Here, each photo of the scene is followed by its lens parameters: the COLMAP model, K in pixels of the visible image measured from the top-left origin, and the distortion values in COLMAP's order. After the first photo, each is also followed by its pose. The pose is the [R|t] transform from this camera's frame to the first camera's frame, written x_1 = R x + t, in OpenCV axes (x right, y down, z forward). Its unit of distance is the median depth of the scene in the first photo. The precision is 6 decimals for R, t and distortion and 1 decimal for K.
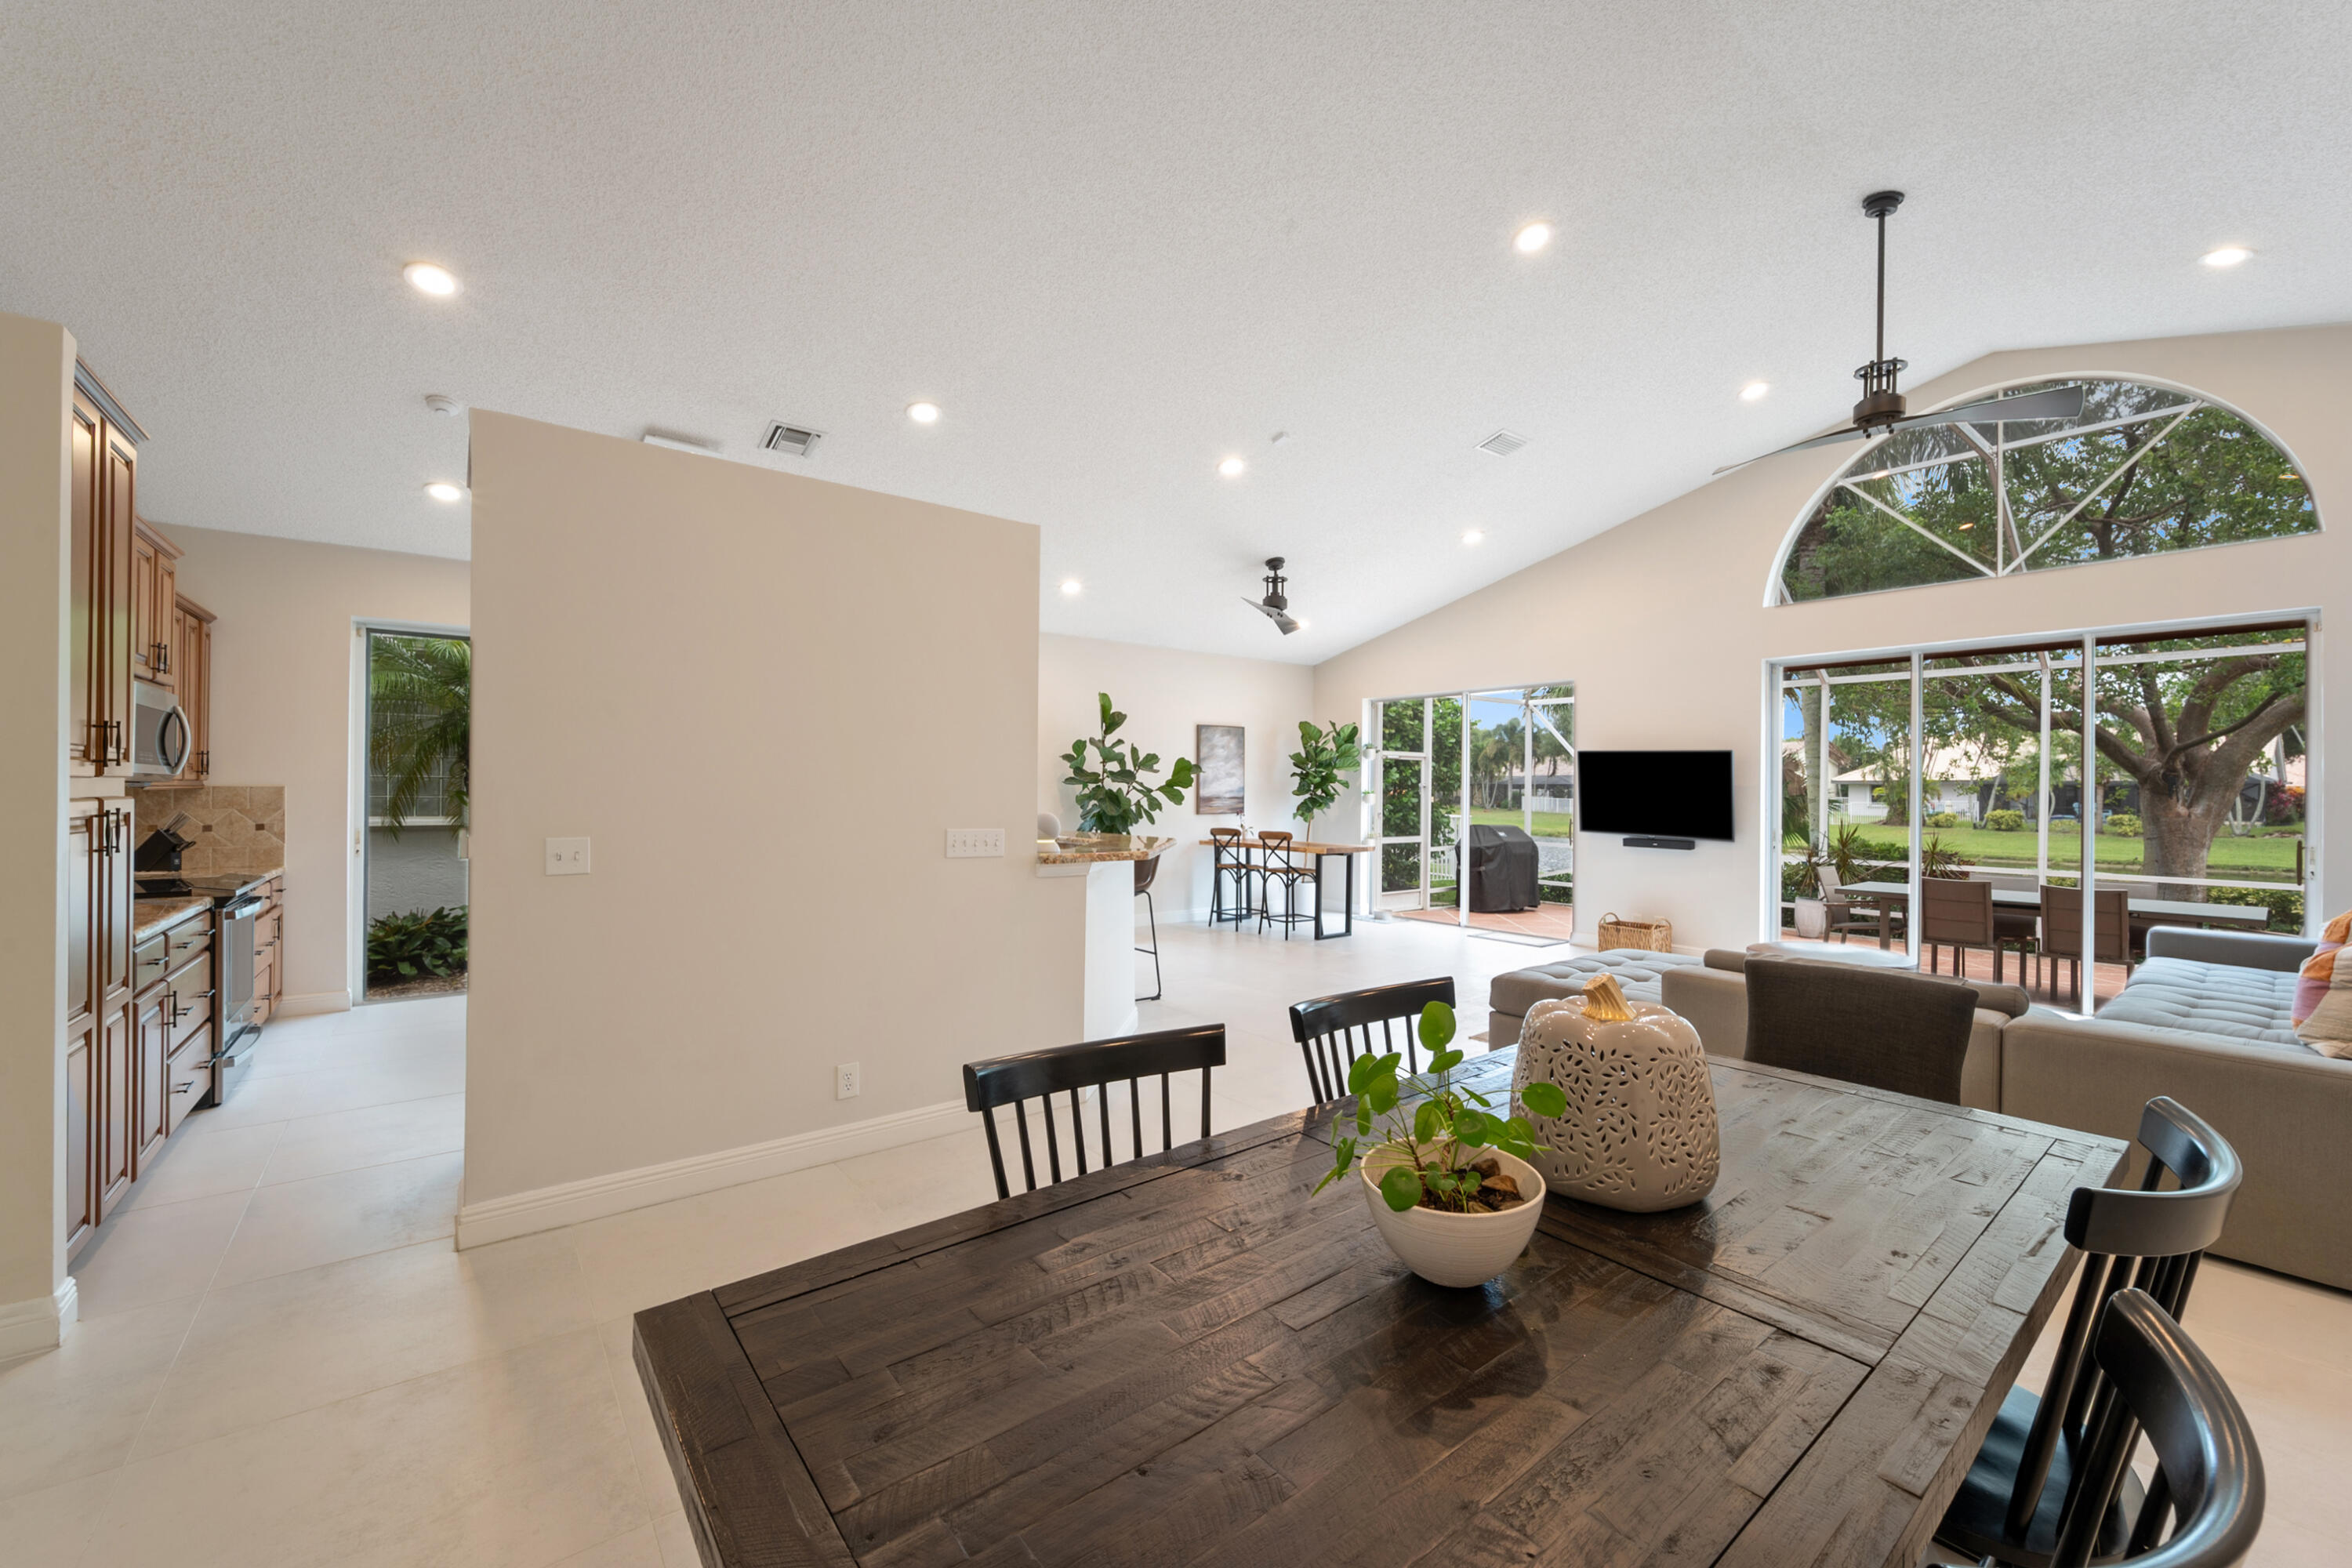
lens RADIAL K [[924.5, 0, 1177.7], [0, 924.5, 790.4], [0, 0, 1]] dist [-0.000379, 0.000184]
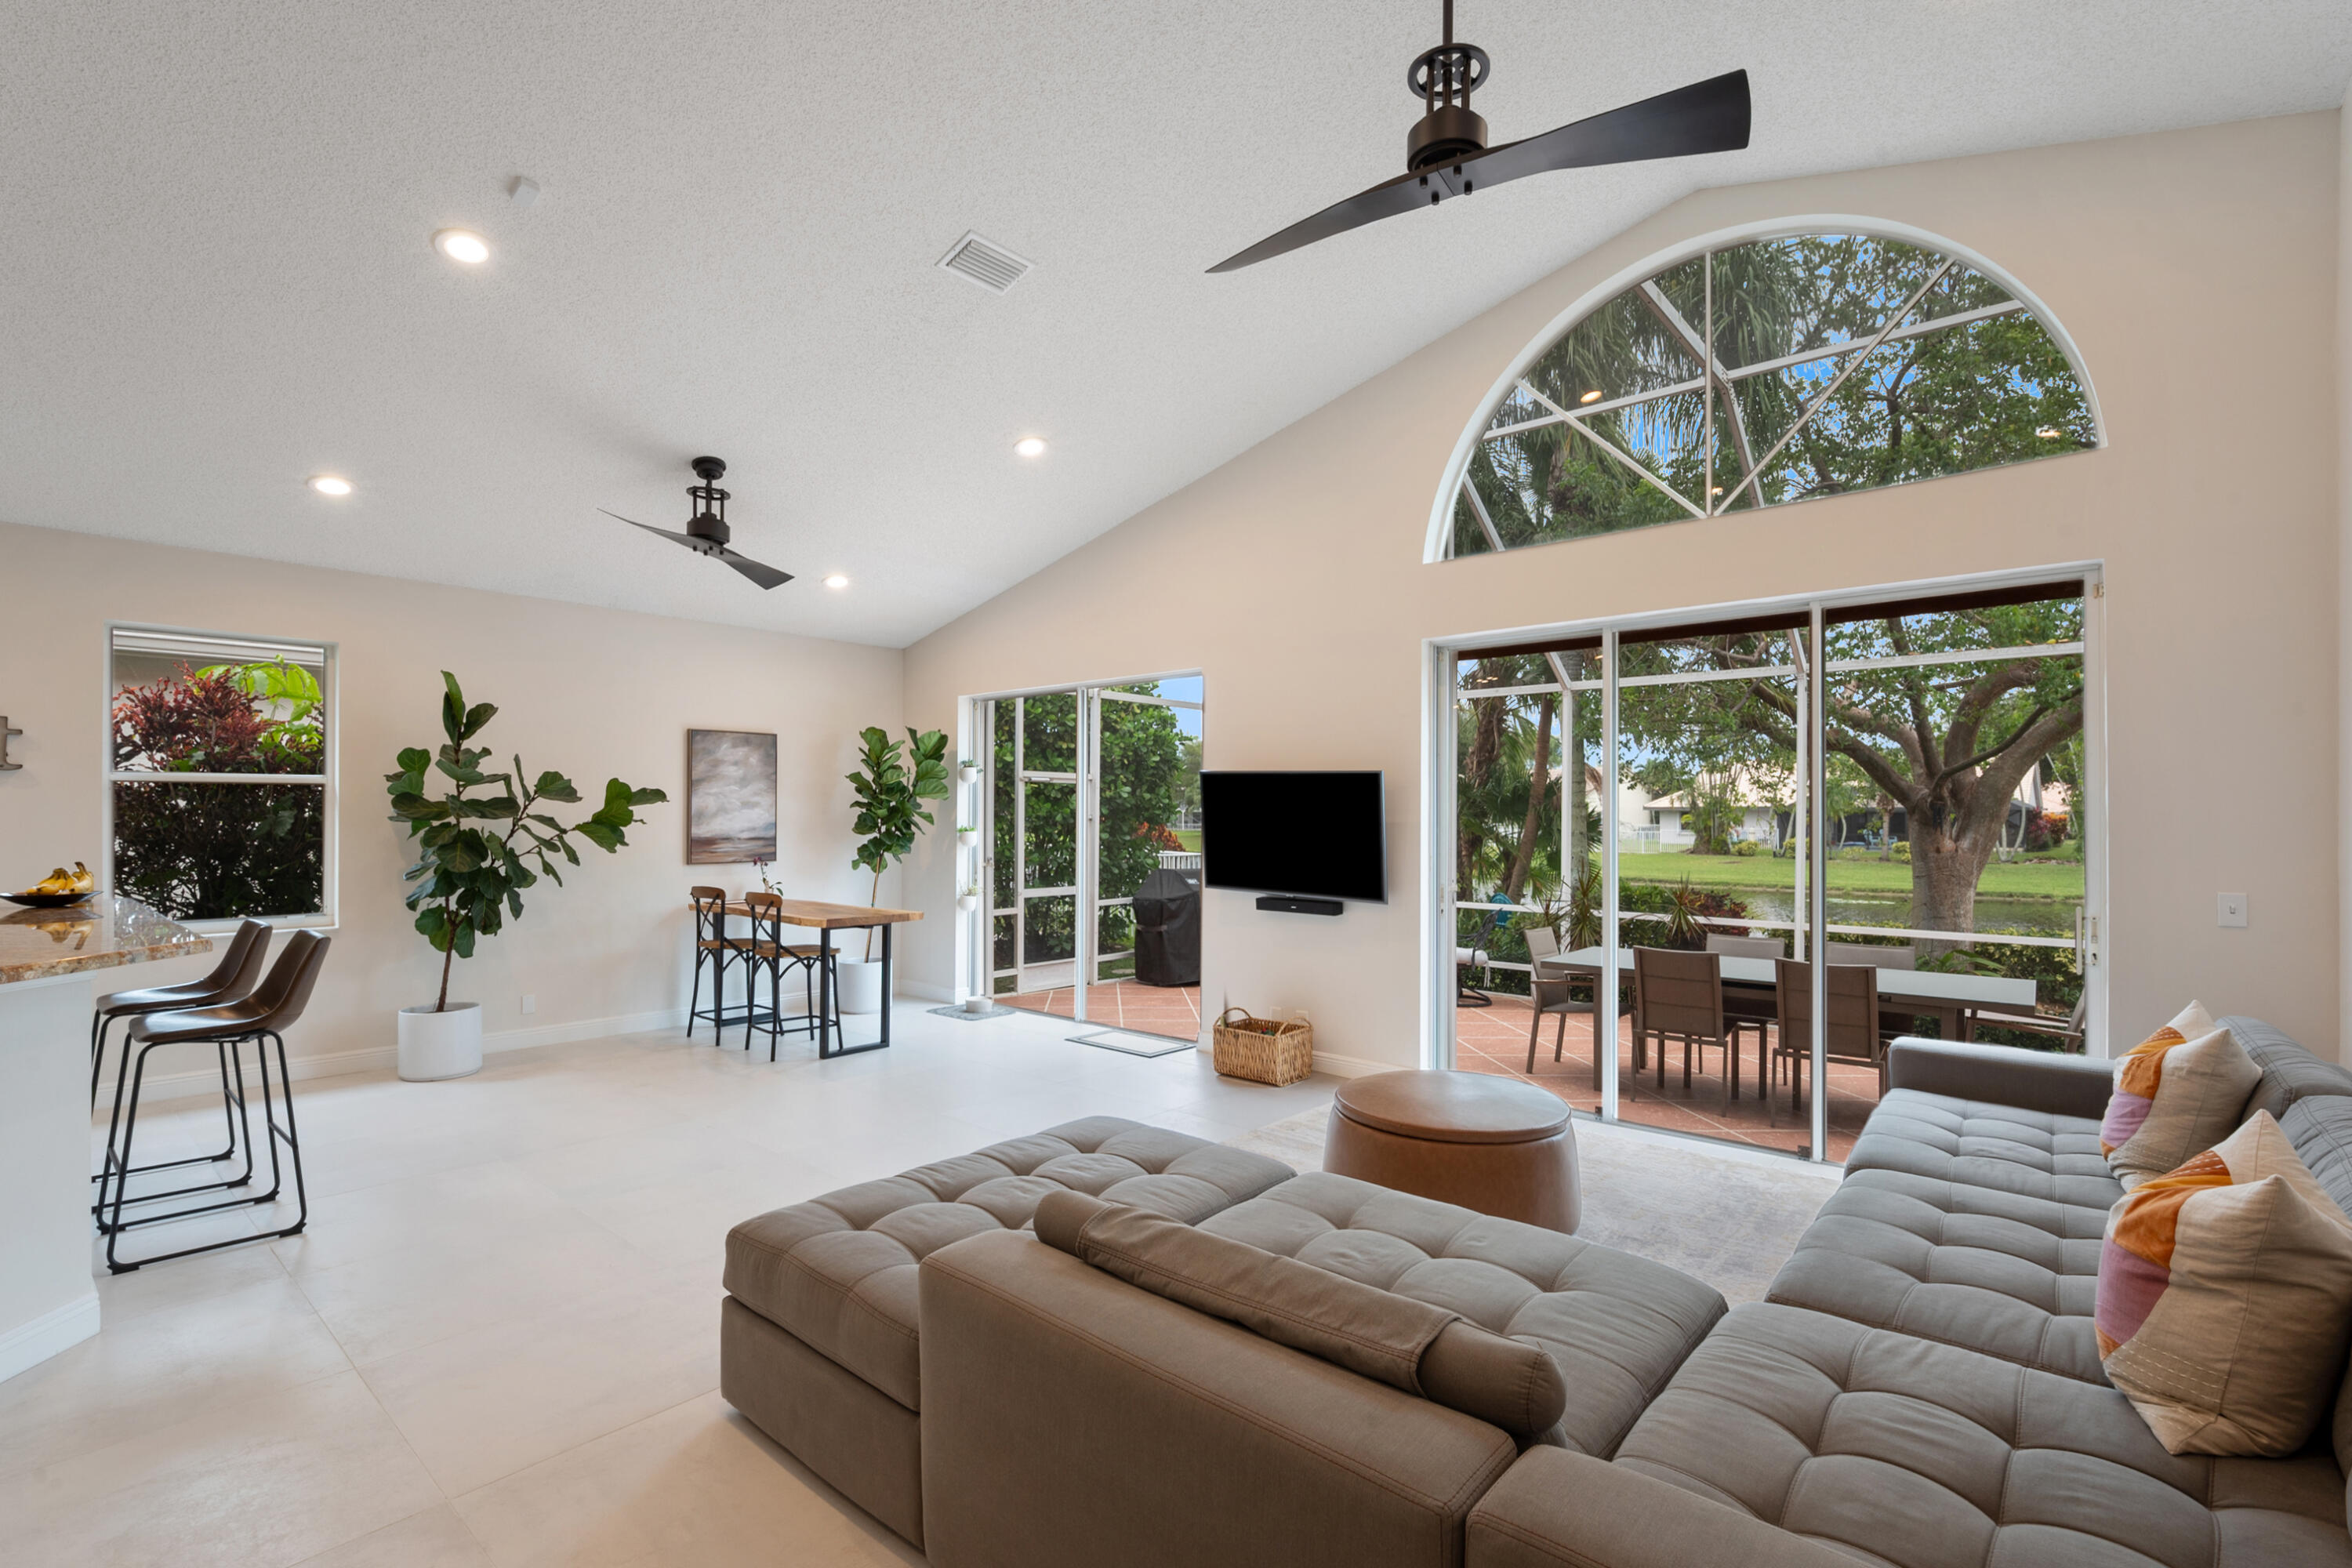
lens RADIAL K [[1053.5, 0, 1171.3], [0, 1053.5, 816.3], [0, 0, 1]] dist [0.001684, -0.000036]
pose [[0.982790, -0.002427, 0.184709, 0.247803], [0.002726, 0.999995, -0.001362, -0.007337], [-0.184704, 0.001842, 0.982792, 0.215238]]
